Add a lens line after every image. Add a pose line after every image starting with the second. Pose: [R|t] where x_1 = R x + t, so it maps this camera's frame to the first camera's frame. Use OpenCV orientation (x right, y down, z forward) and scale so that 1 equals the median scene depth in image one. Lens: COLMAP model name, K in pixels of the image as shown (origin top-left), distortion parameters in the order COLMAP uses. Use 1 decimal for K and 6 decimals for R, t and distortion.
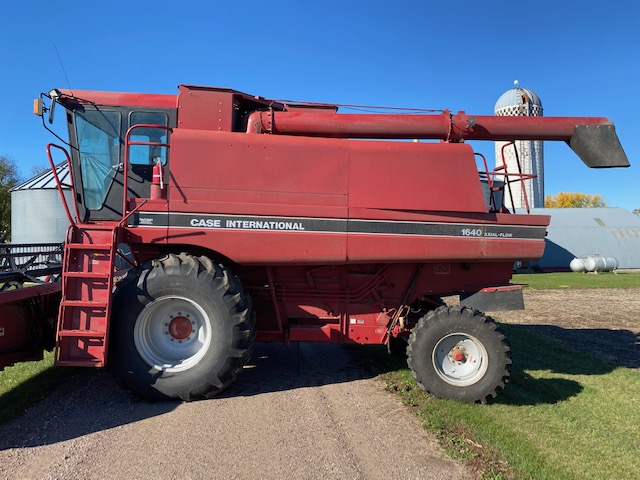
lens RADIAL K [[499.9, 0, 320.0], [0, 499.9, 240.0], [0, 0, 1]] dist [0.030667, -0.014106]
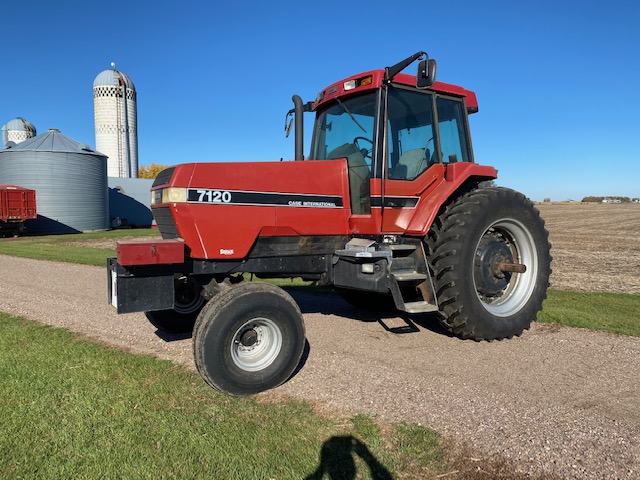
lens RADIAL K [[499.9, 0, 320.0], [0, 499.9, 240.0], [0, 0, 1]] dist [0.030667, -0.014106]
pose [[0.723254, -0.035899, 0.689649, -0.065652], [-0.012884, 0.997773, 0.065450, -0.002798], [-0.690462, -0.056222, 0.721180, -0.152880]]
